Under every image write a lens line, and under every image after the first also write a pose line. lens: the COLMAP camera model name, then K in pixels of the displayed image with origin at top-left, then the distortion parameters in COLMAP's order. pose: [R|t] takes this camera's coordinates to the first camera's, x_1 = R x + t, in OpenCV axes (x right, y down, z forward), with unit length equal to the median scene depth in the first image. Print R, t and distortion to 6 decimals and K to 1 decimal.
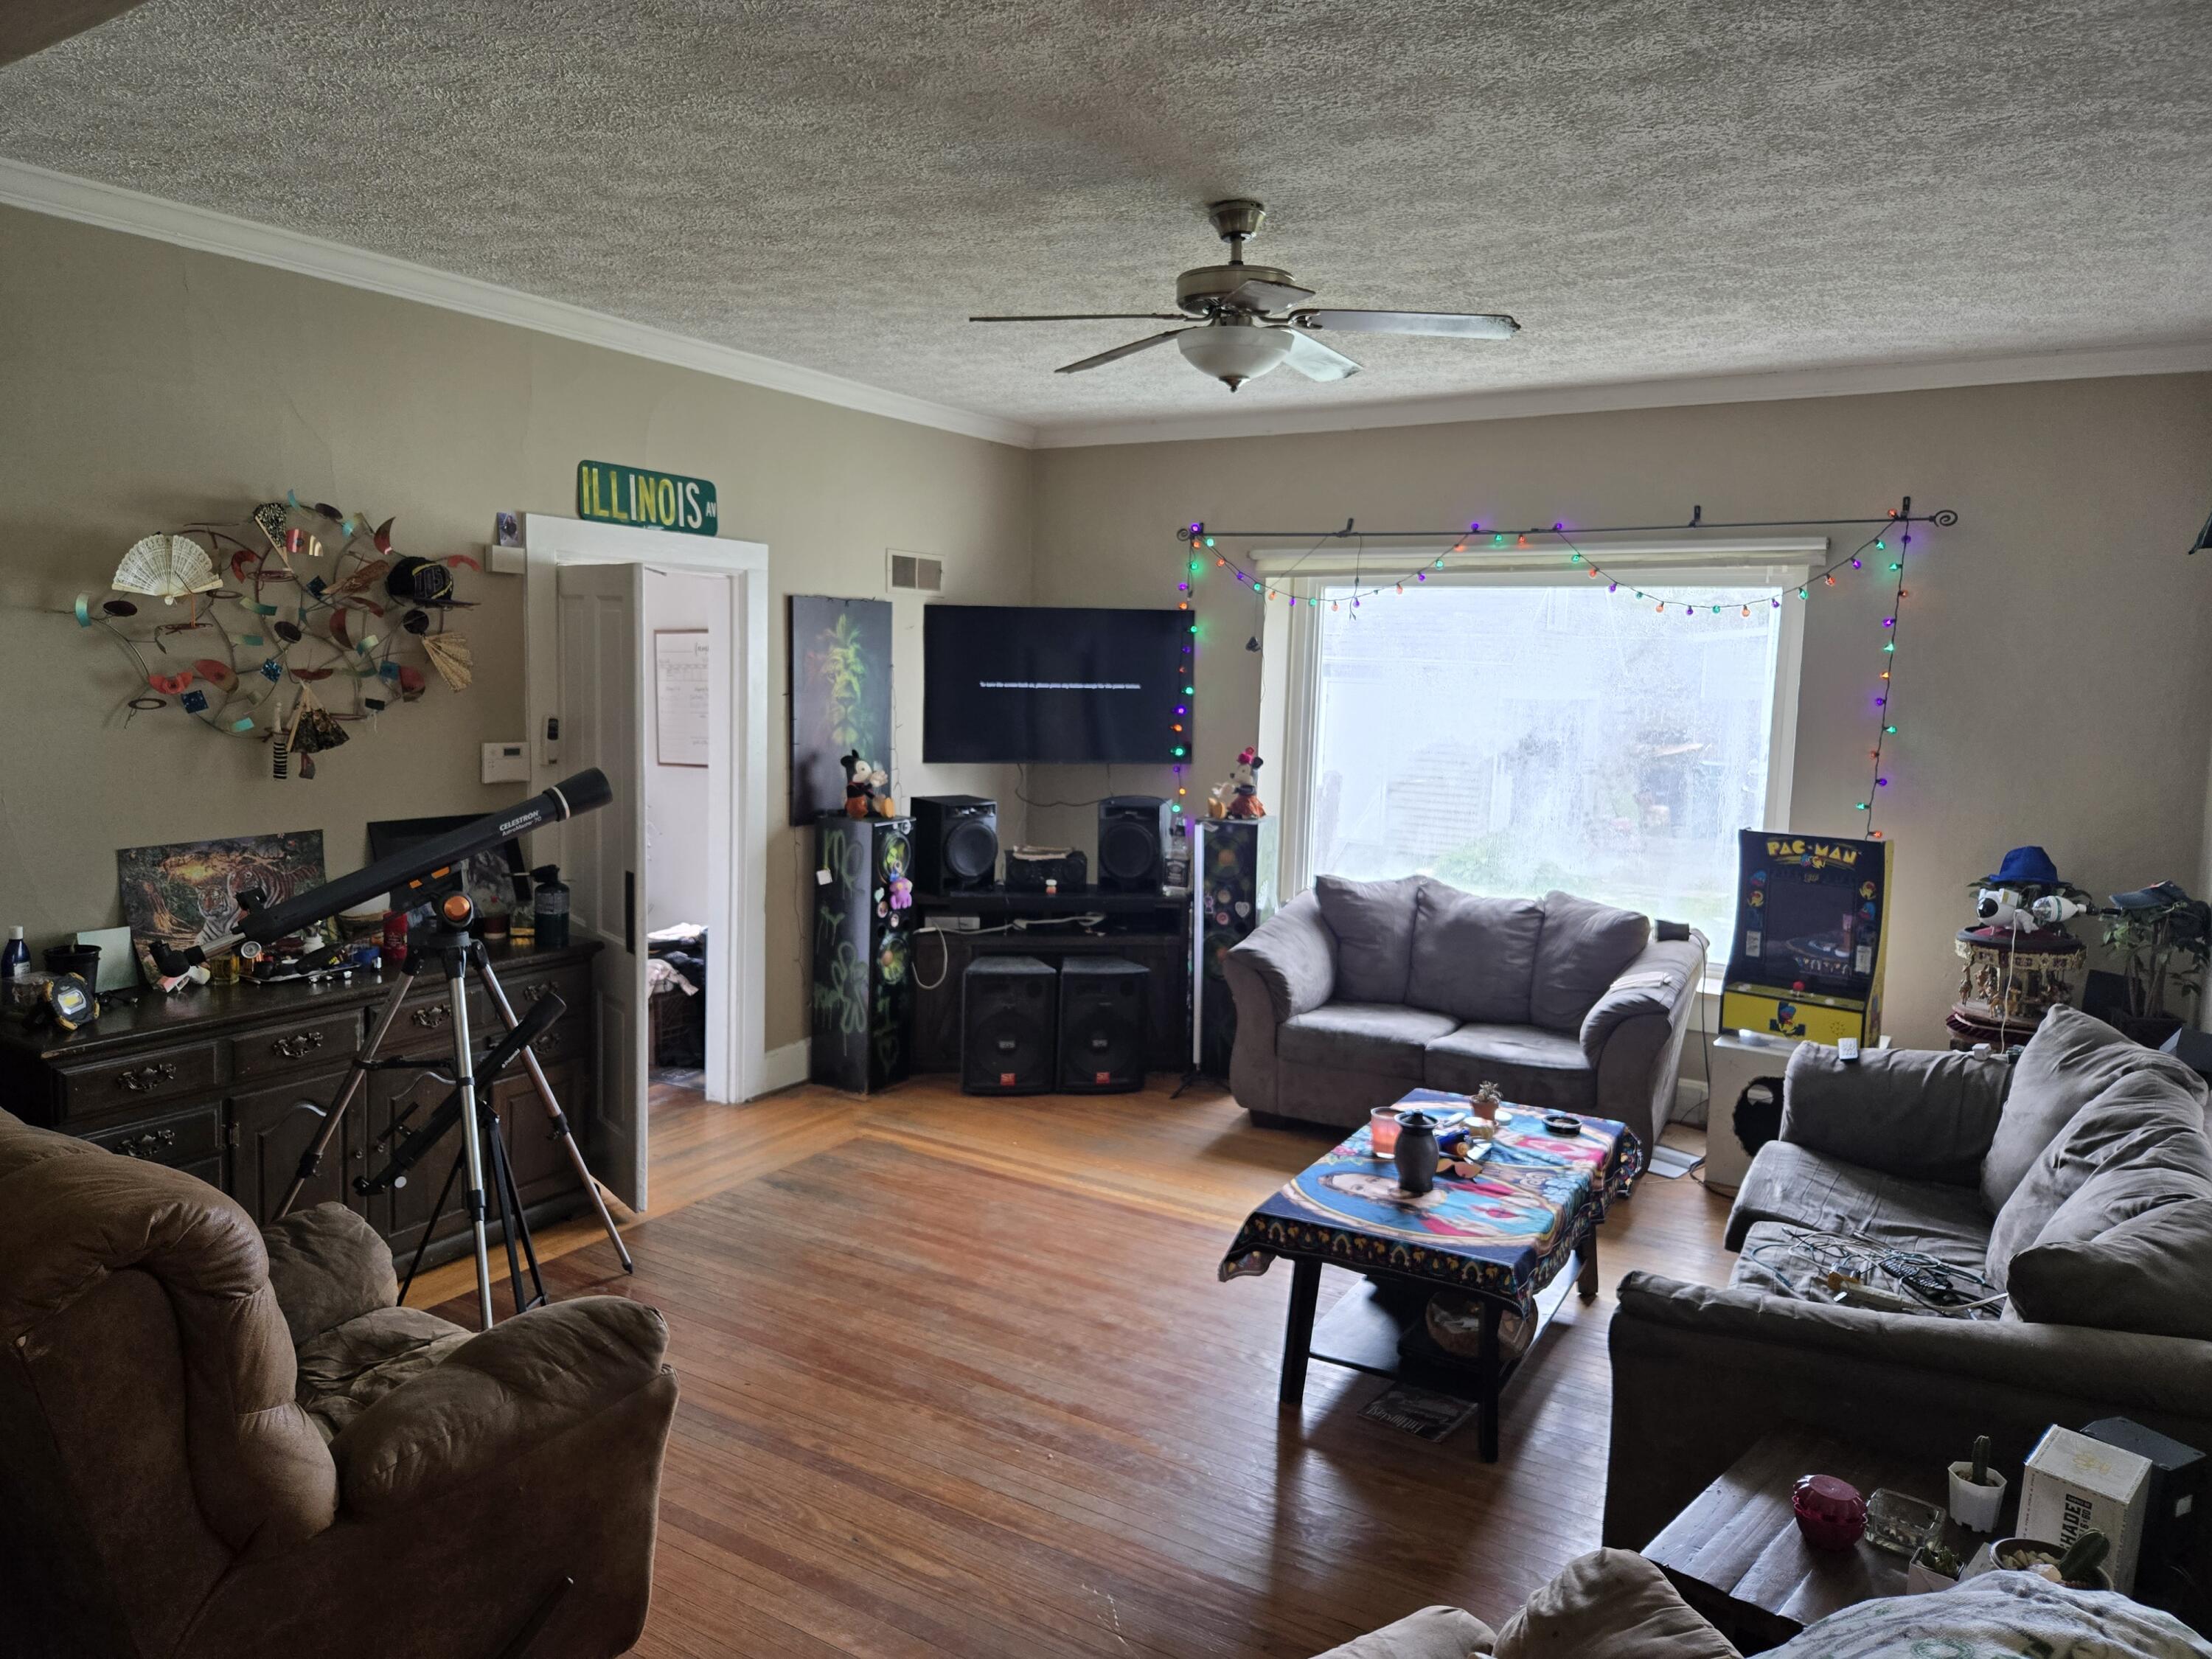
lens RADIAL K [[1488.5, 0, 1101.2], [0, 1488.5, 829.3], [0, 0, 1]] dist [0.005198, 0.000199]
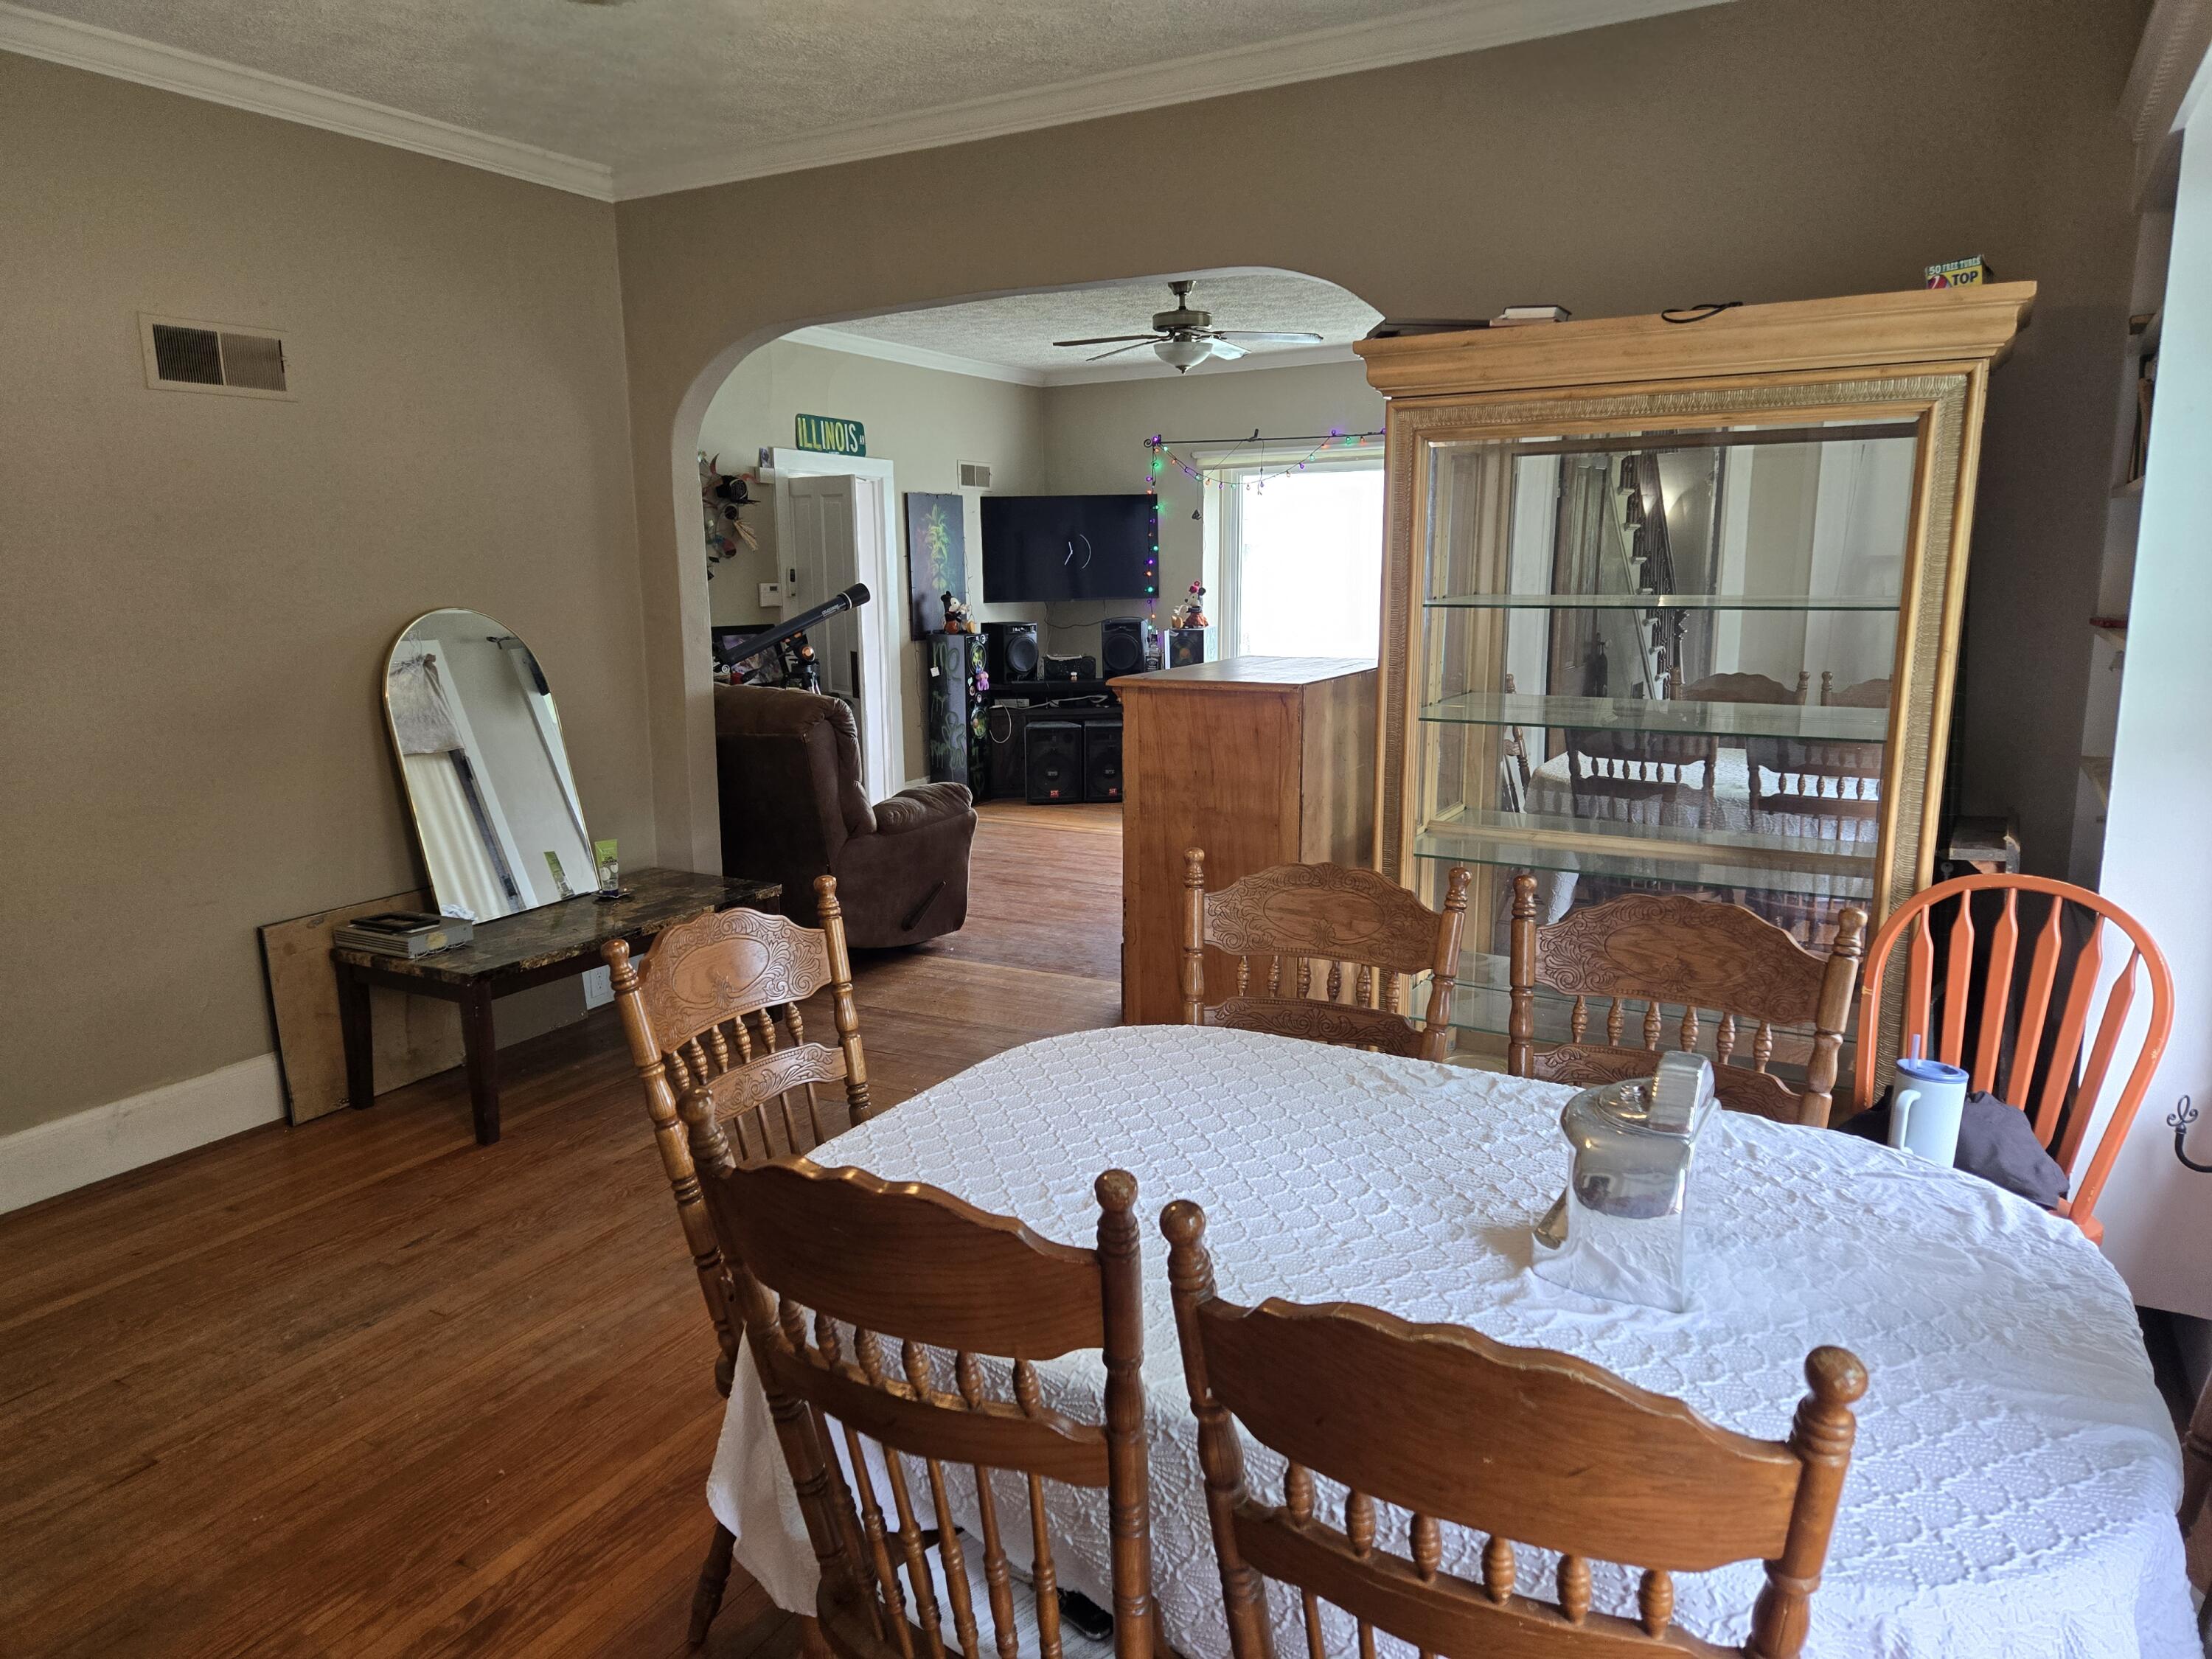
lens RADIAL K [[1488.5, 0, 1098.6], [0, 1488.5, 888.5], [0, 0, 1]] dist [0.005198, 0.000199]
pose [[0.998544, -0.045131, 0.029539, -0.066755], [0.041902, 0.993895, 0.102059, 0.105599], [-0.033965, -0.100673, 0.994340, -0.610014]]
